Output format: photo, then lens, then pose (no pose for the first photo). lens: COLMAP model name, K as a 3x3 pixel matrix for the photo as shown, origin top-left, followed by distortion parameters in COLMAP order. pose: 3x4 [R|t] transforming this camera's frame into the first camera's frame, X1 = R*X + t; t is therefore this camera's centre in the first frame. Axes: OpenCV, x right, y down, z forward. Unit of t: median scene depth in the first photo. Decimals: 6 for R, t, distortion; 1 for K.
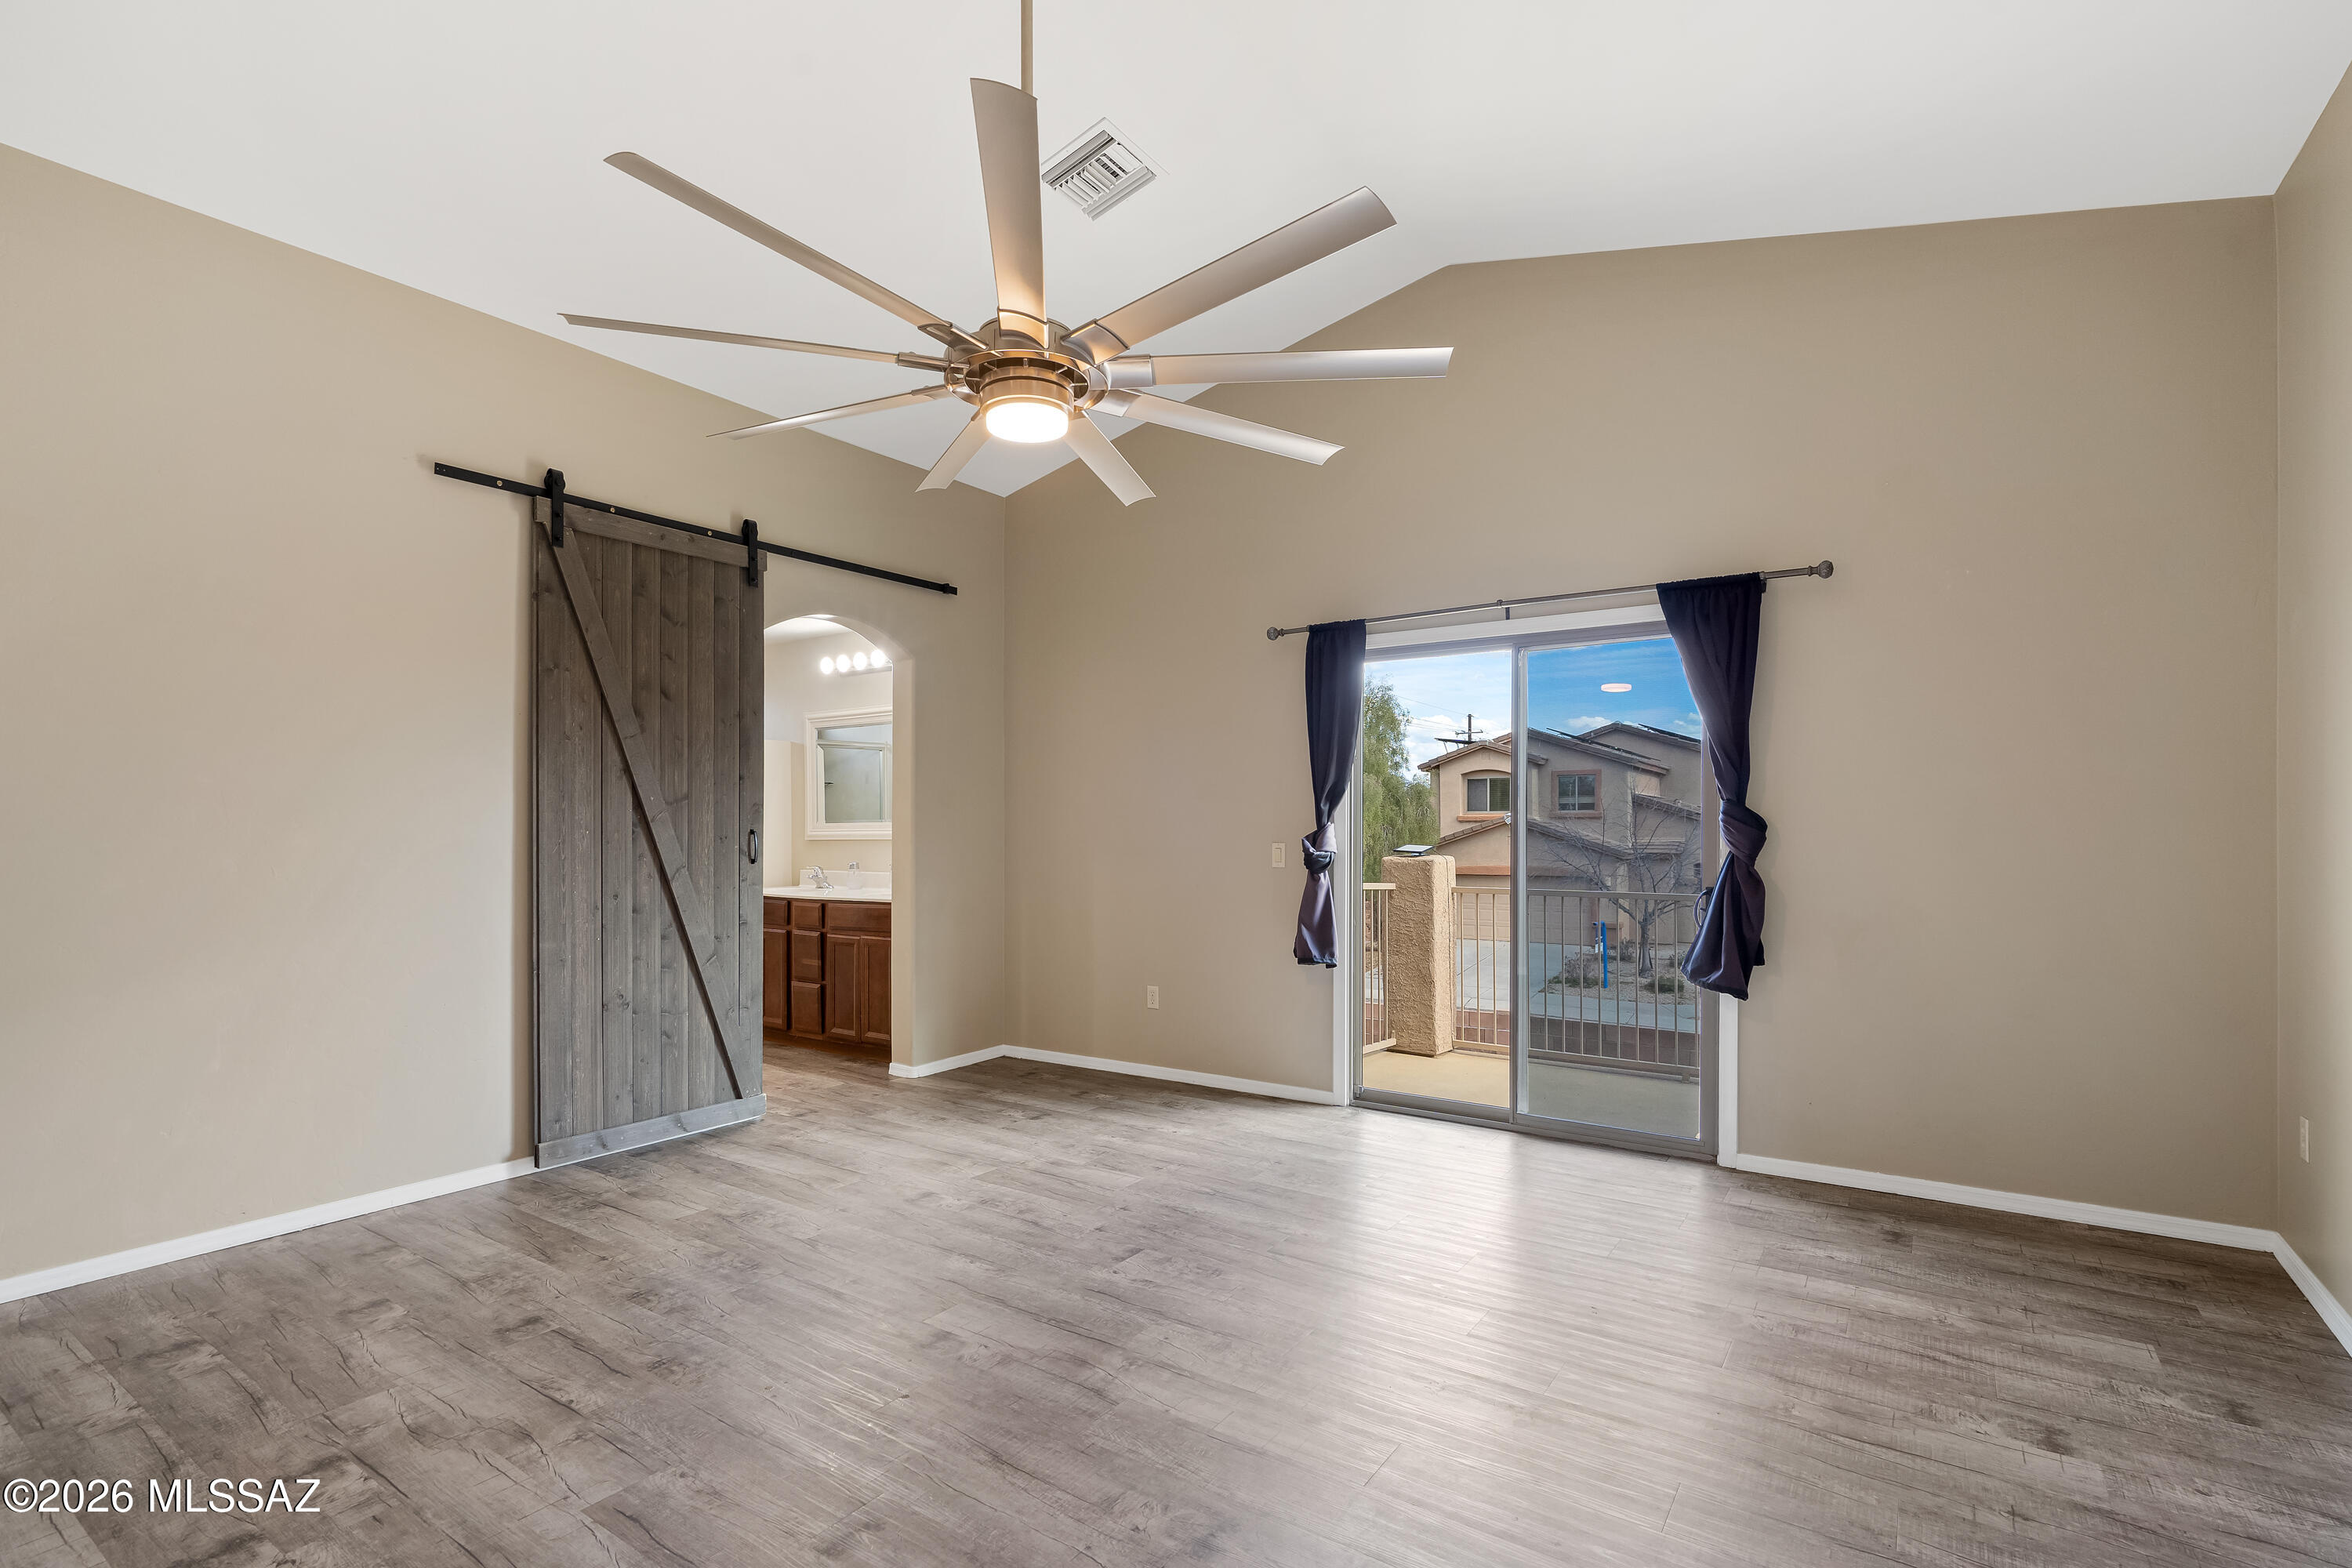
lens RADIAL K [[1077.5, 0, 1187.5], [0, 1077.5, 827.5], [0, 0, 1]] dist [-0.005921, 0.001808]
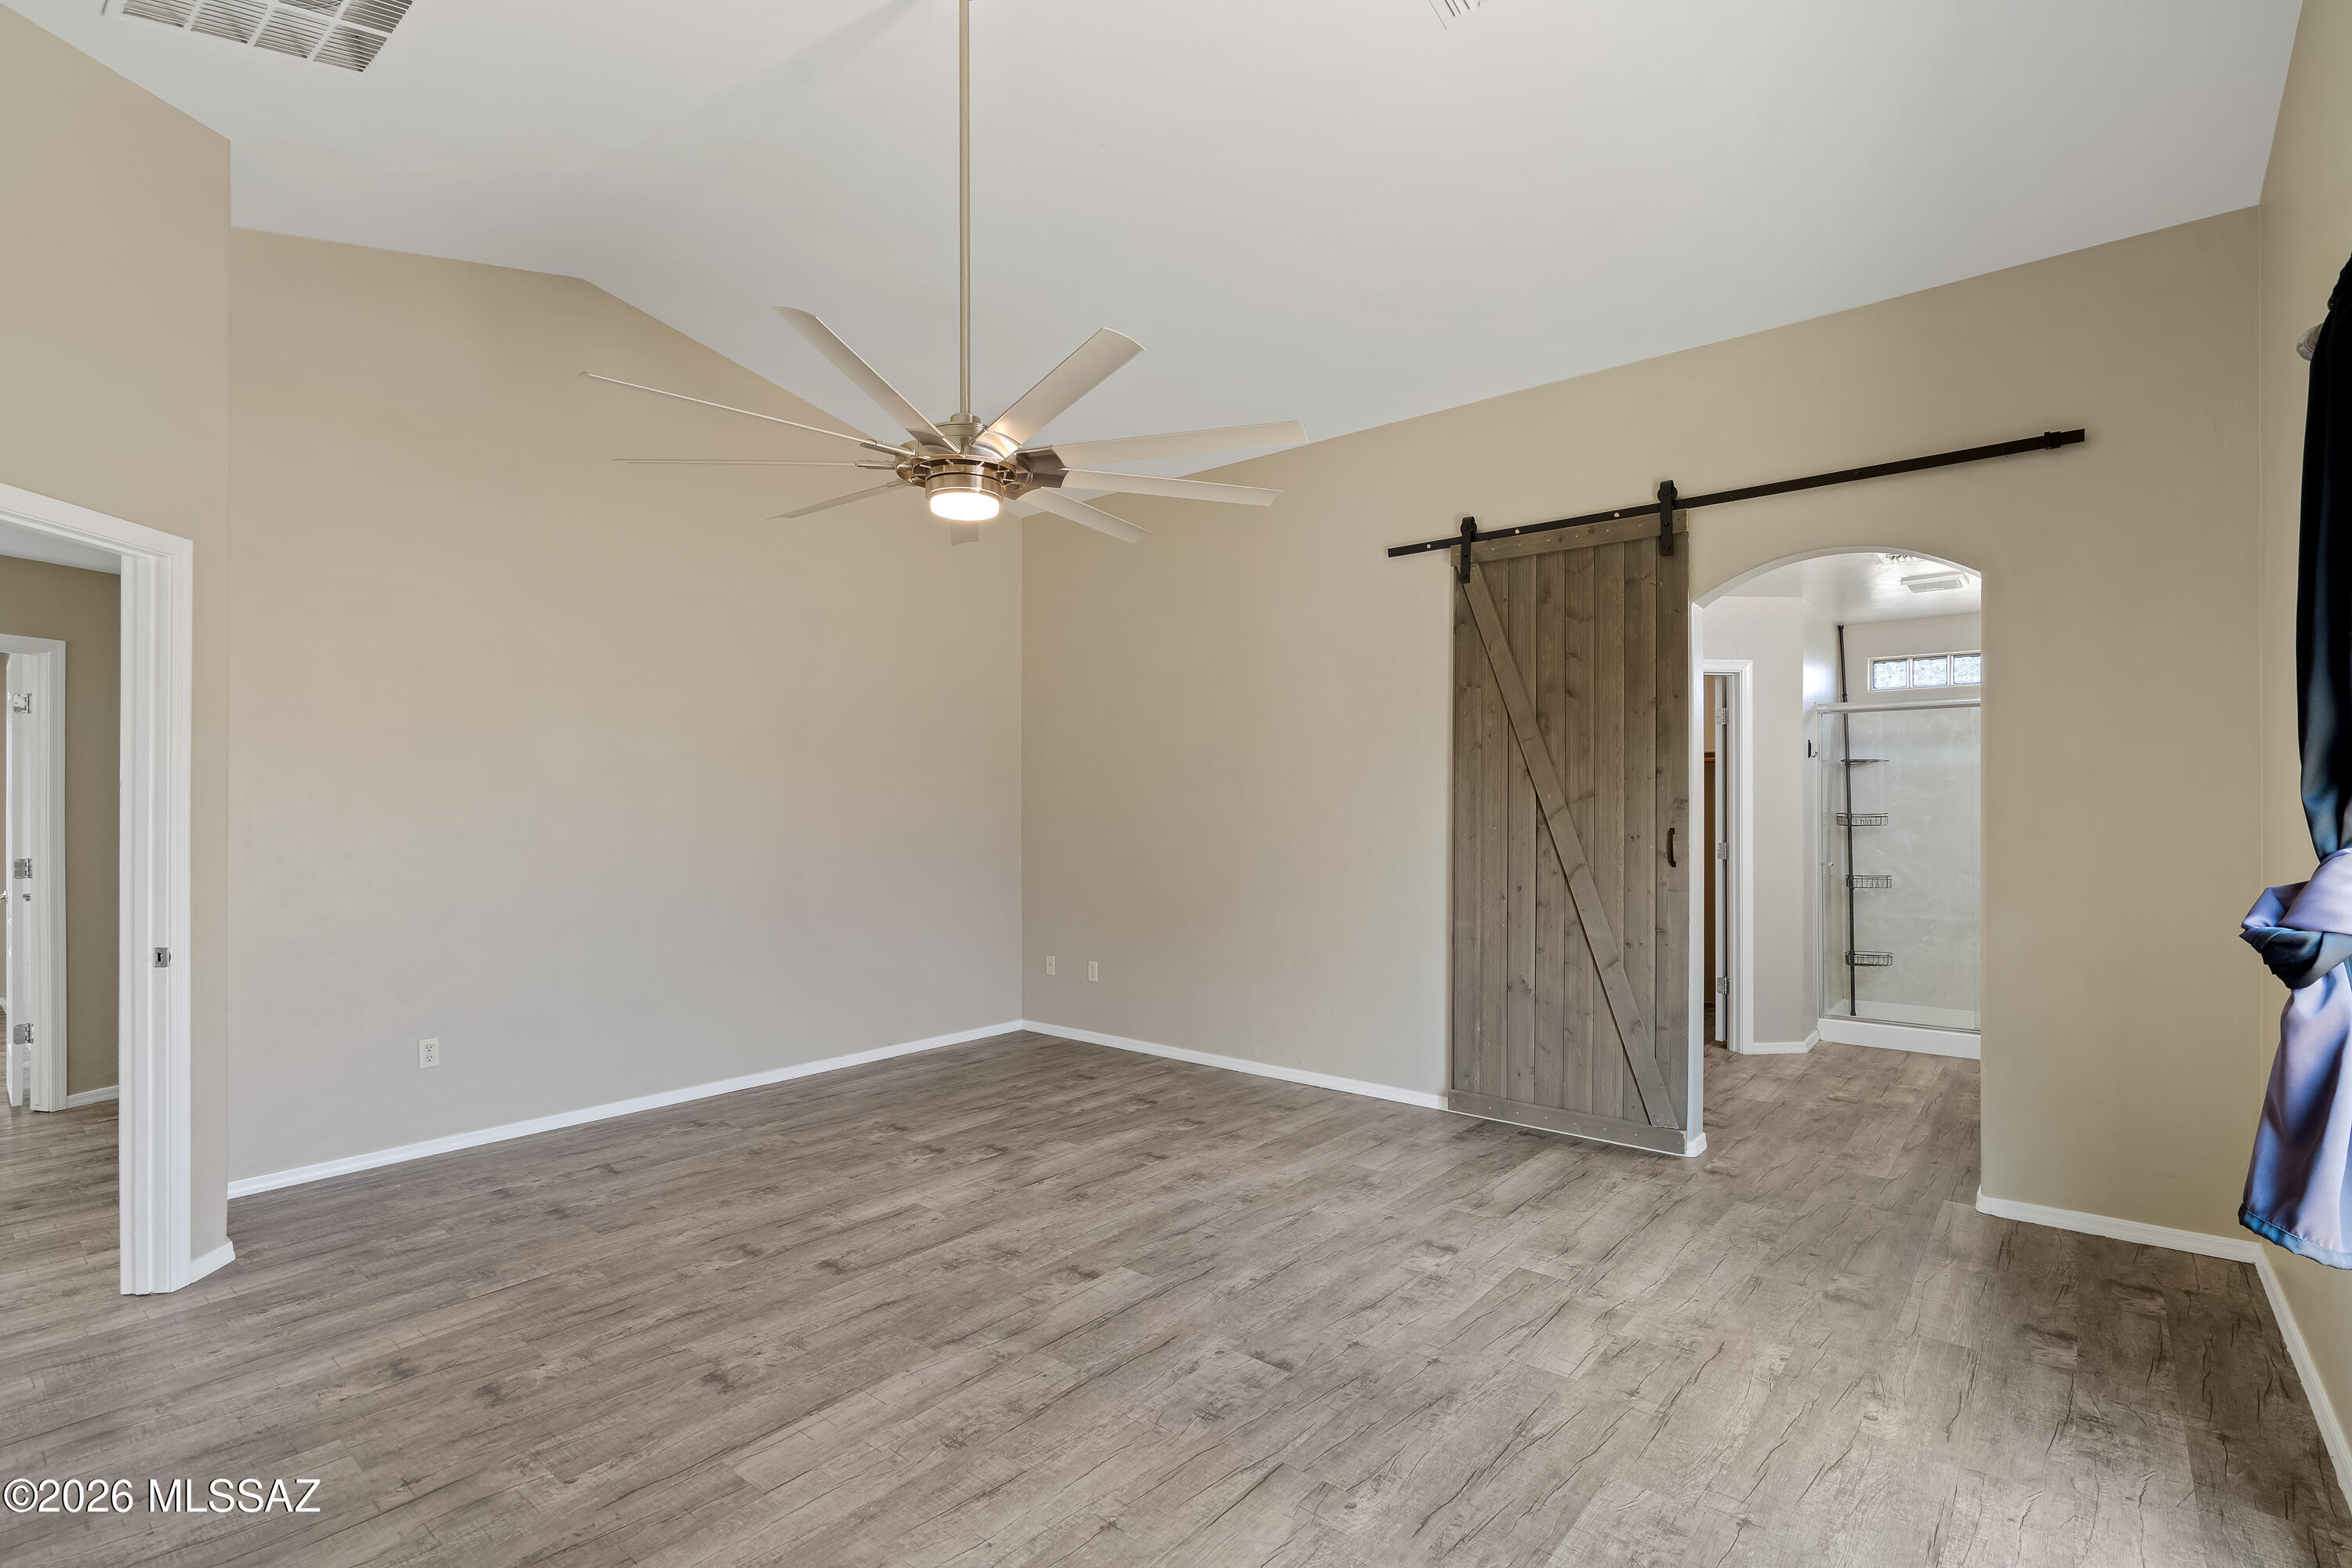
lens RADIAL K [[1077.5, 0, 1165.4], [0, 1077.5, 804.4], [0, 0, 1]] dist [-0.005921, 0.001808]
pose [[-0.083454, 0.002637, -0.996508, 0.598857], [0.002980, 0.999993, 0.002397, -0.024919], [0.996507, -0.002770, -0.083461, 0.766039]]
